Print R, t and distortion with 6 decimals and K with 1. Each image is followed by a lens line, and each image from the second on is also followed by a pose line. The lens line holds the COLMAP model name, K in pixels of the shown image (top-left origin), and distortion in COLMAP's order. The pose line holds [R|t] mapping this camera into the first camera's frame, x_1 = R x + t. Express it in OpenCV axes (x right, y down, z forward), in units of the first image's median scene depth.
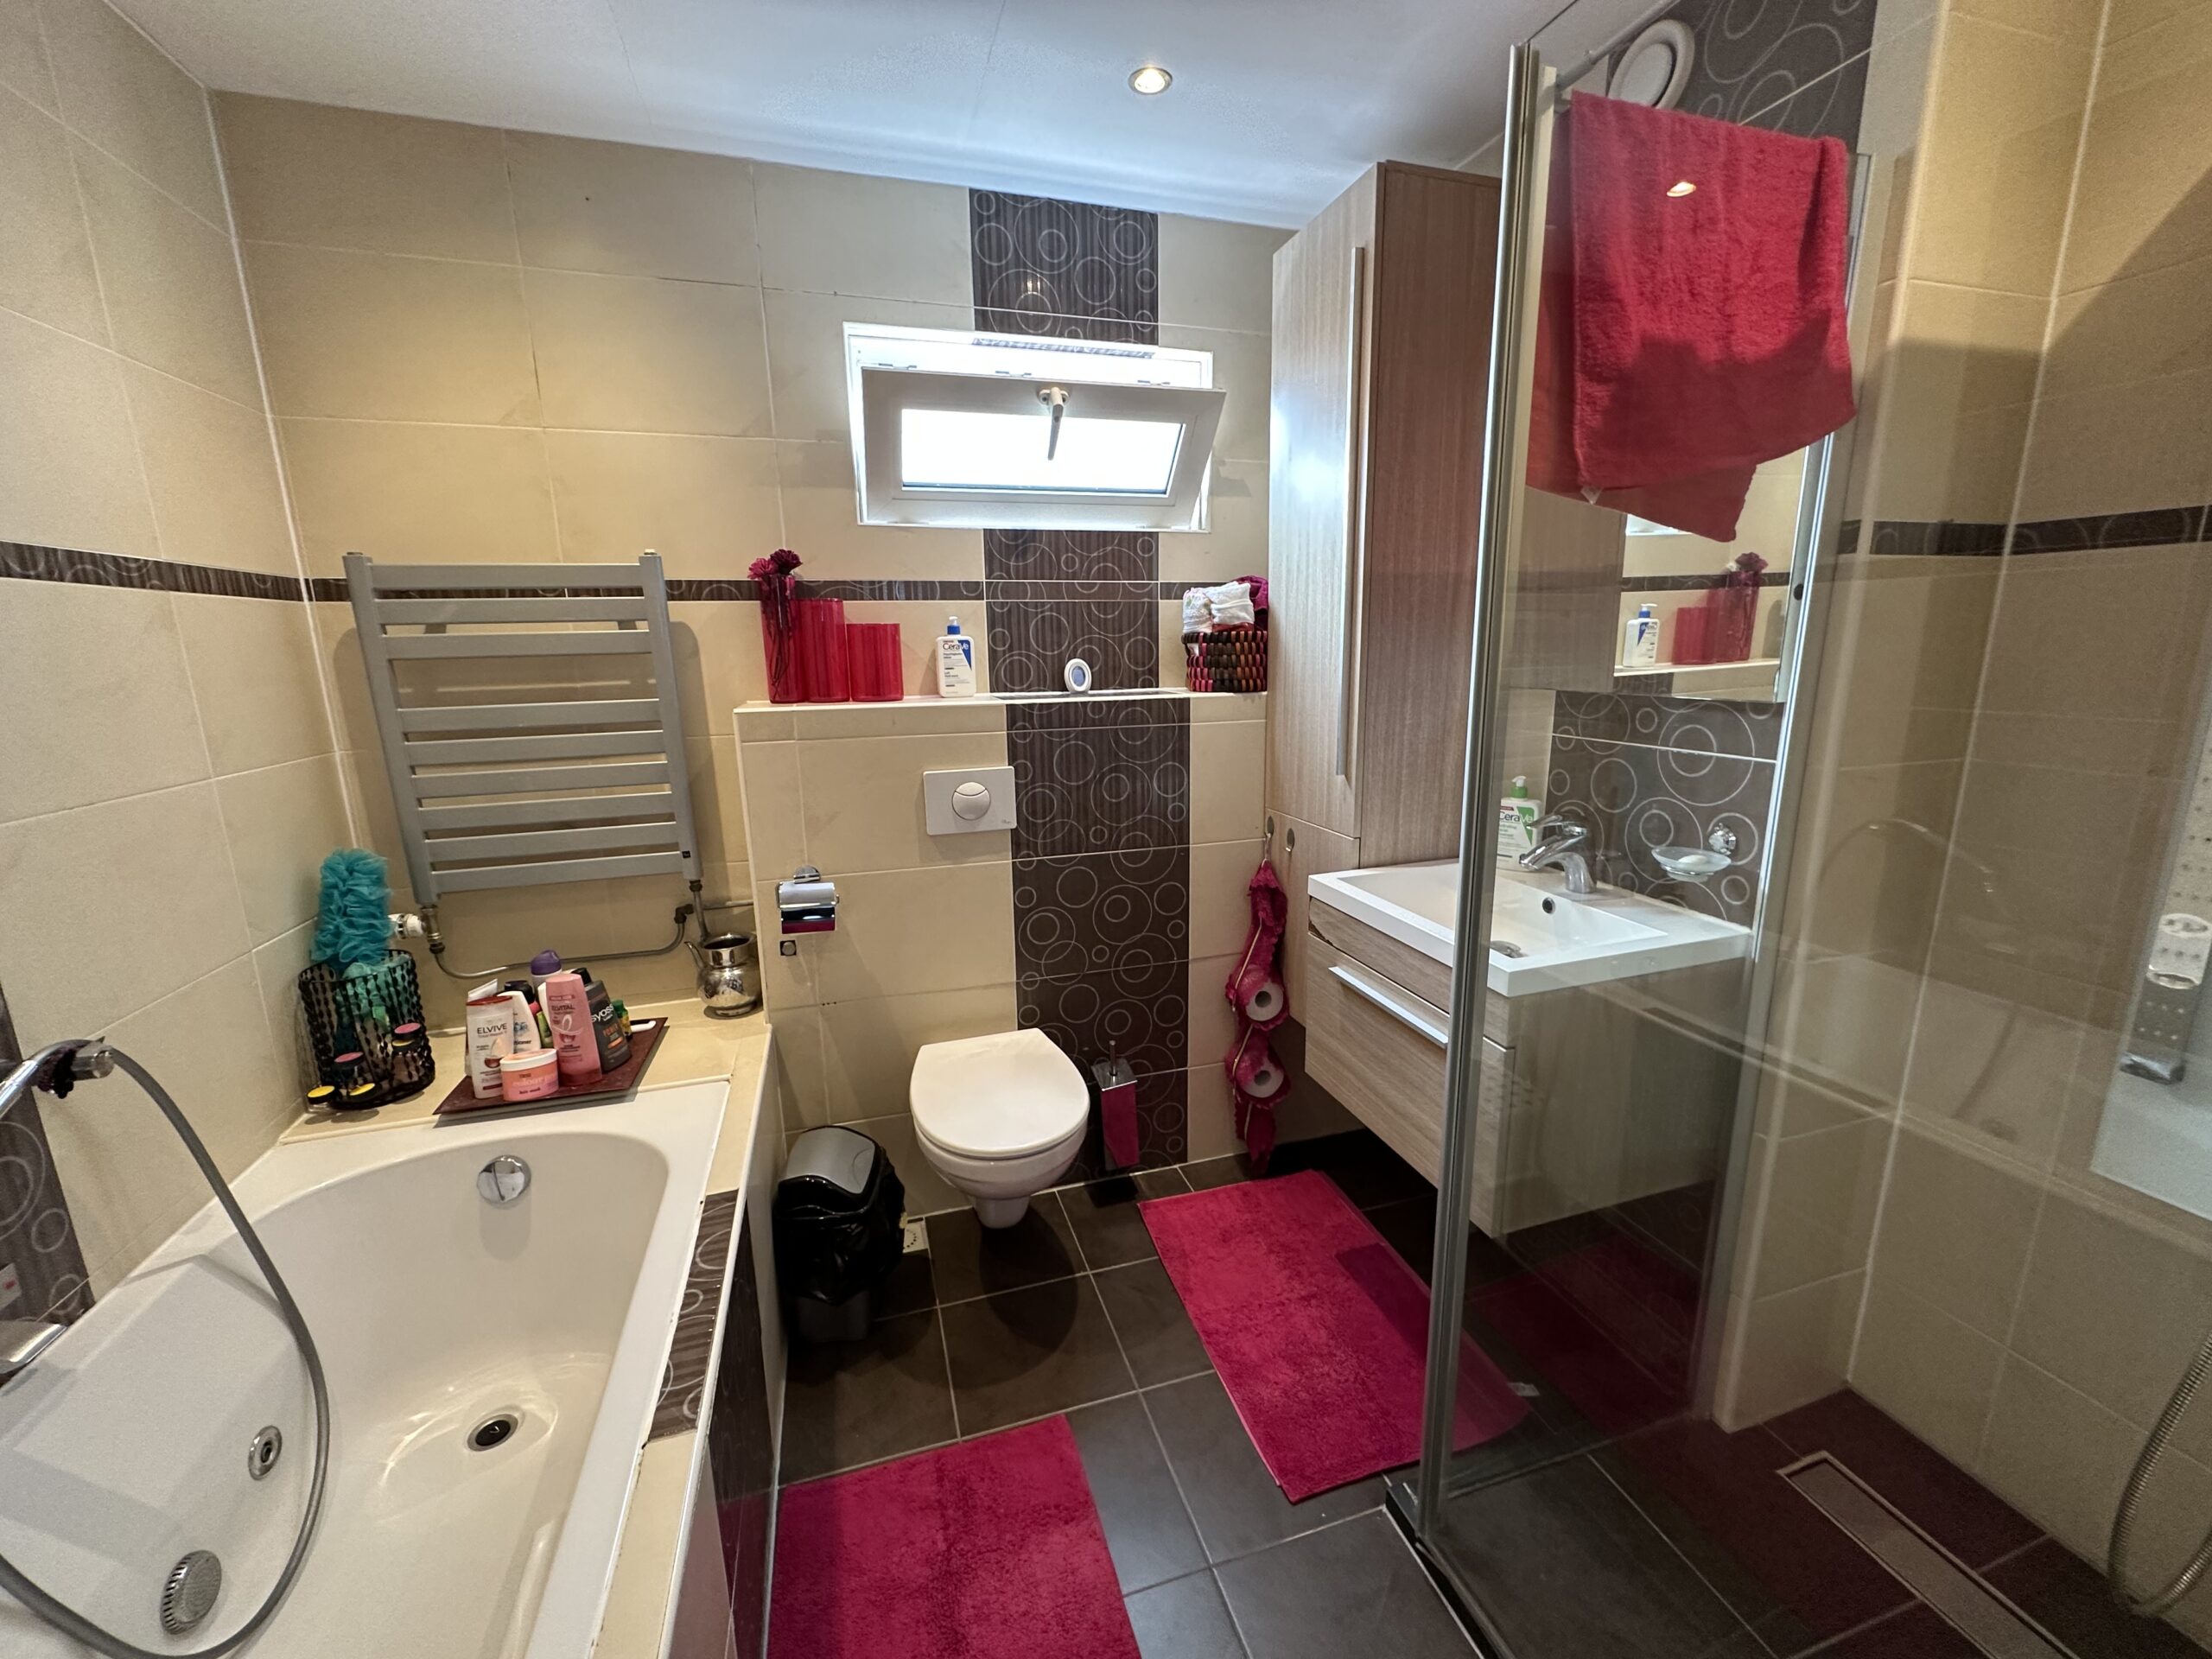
lens RADIAL K [[878.5, 0, 1111.8], [0, 878.5, 833.5], [0, 0, 1]] dist [-0.004285, 0.000398]
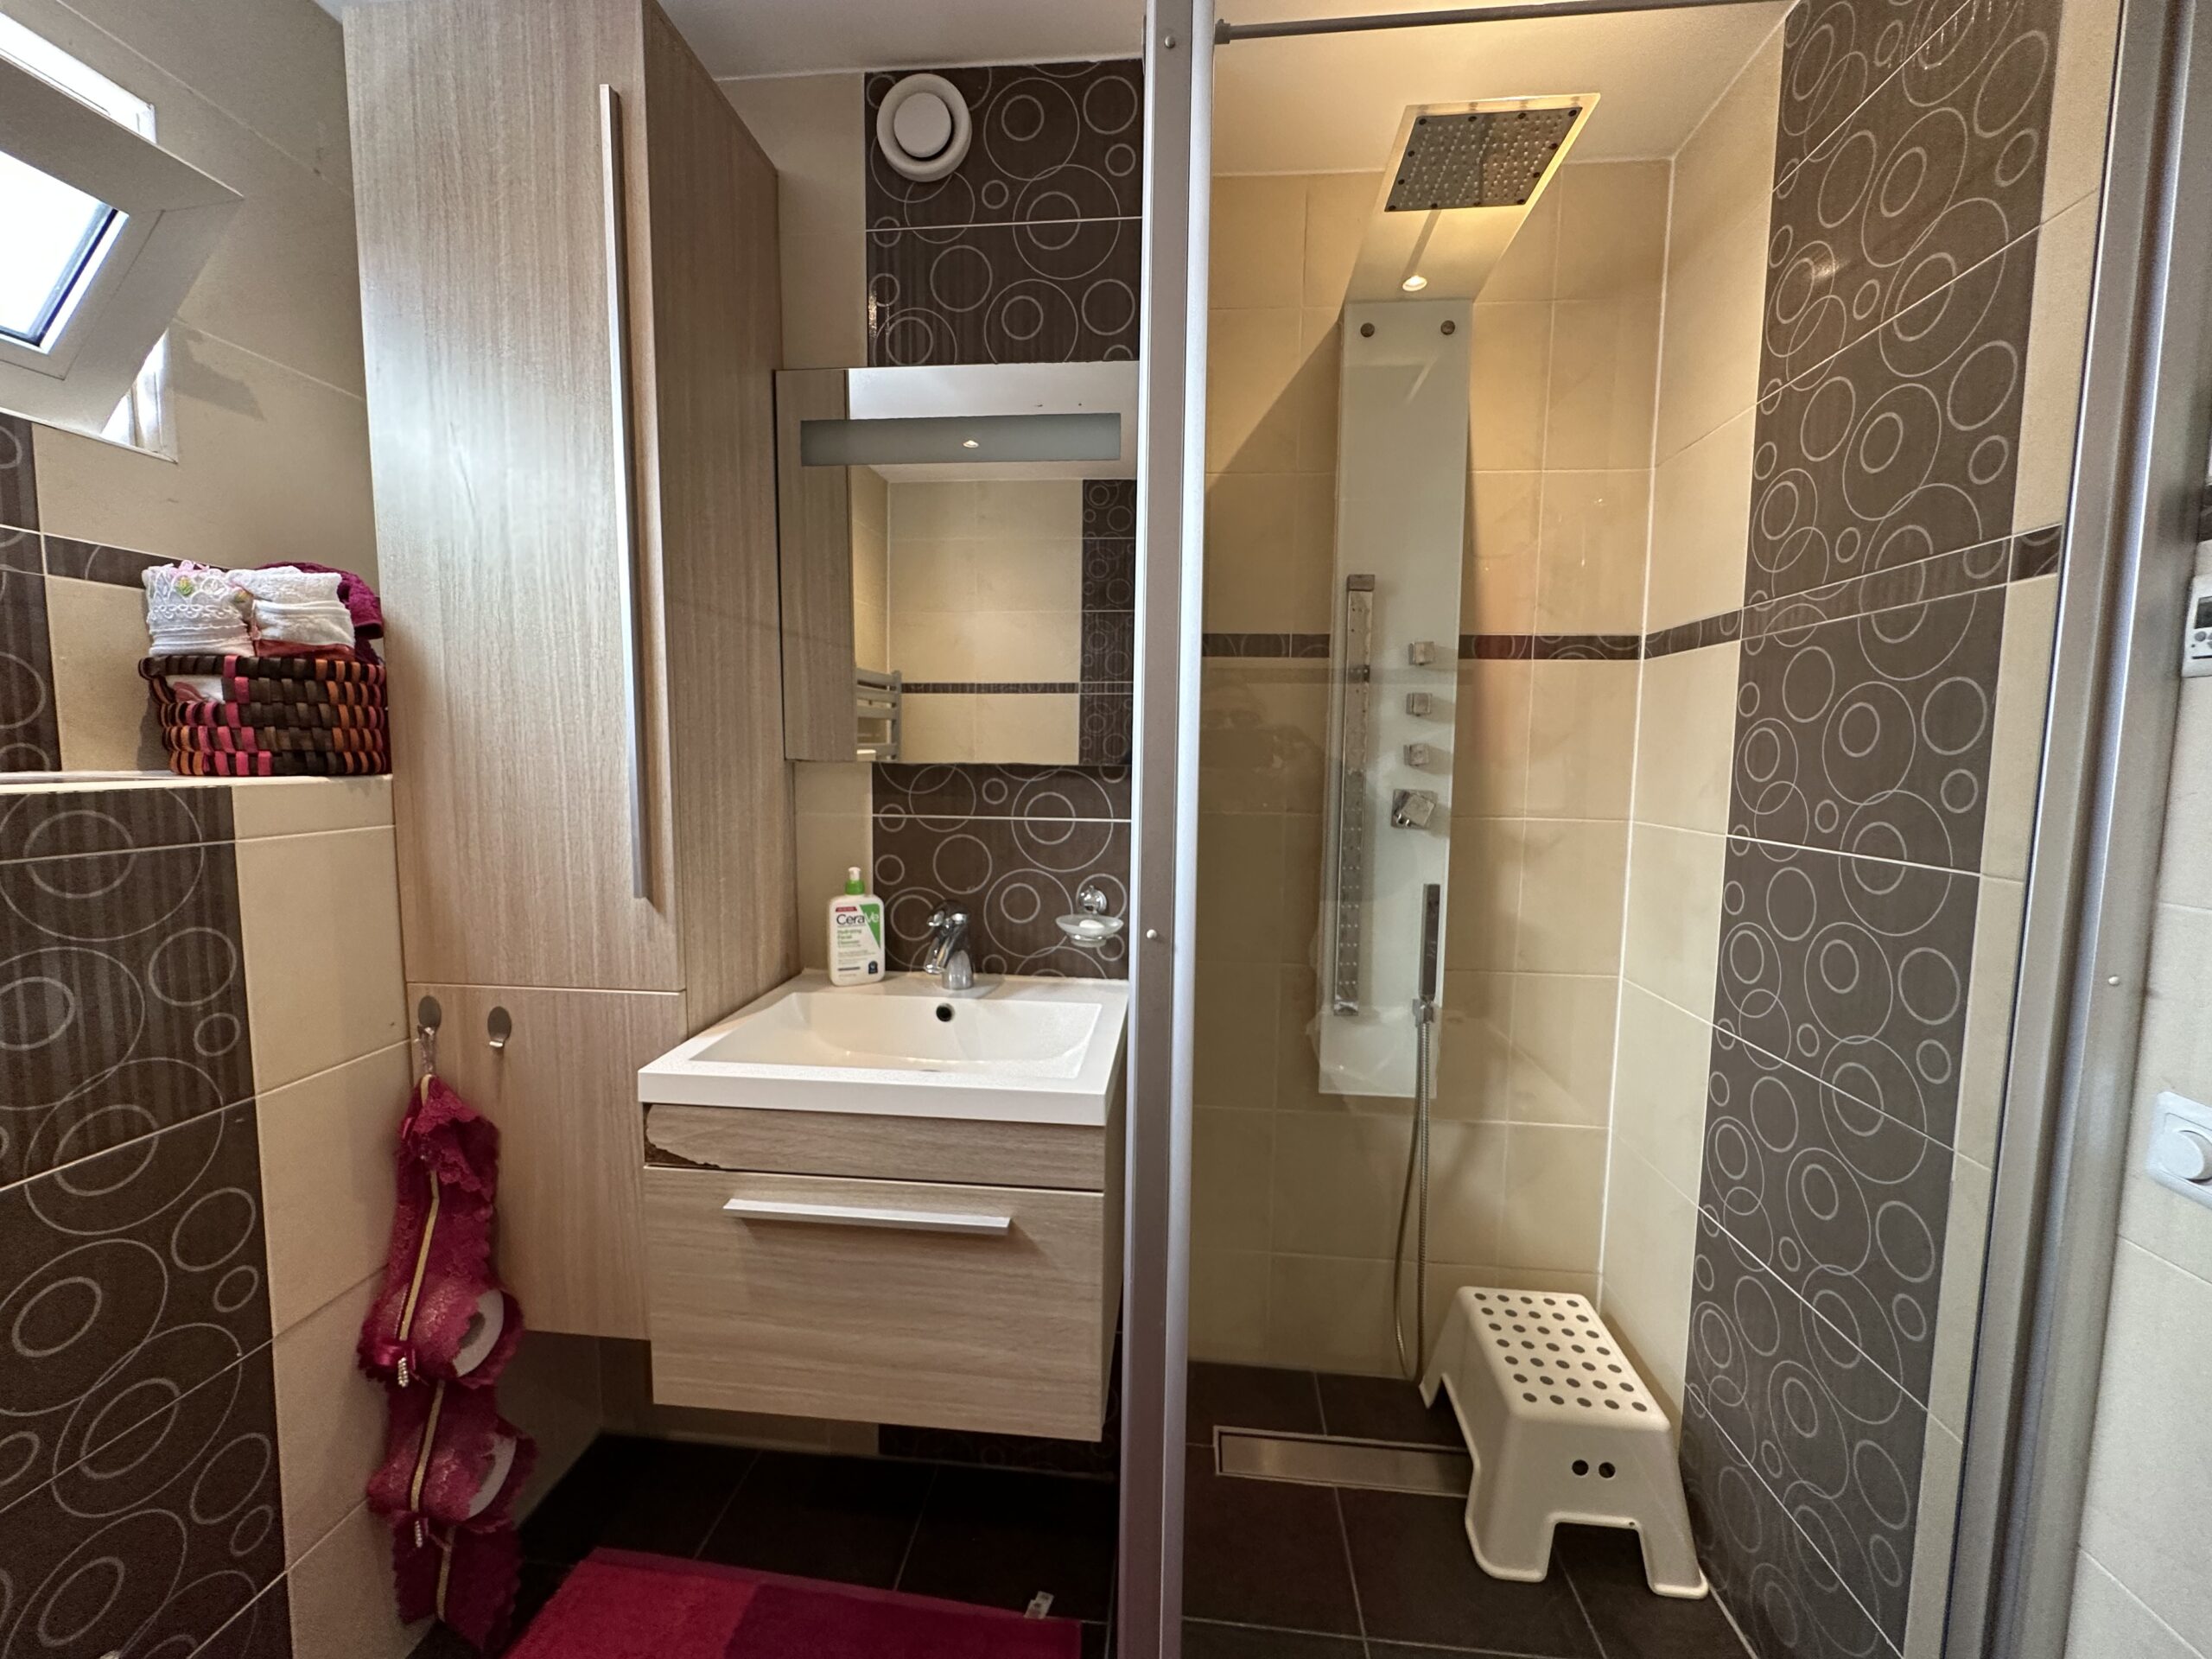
lens RADIAL K [[878.5, 0, 1106.6], [0, 878.5, 827.2], [0, 0, 1]] dist [-0.004285, 0.000398]
pose [[0.389028, -0.060567, 0.919233, -0.186490], [0.176885, 0.984181, -0.010013, -0.051794], [-0.904085, 0.166494, 0.393587, 0.451753]]
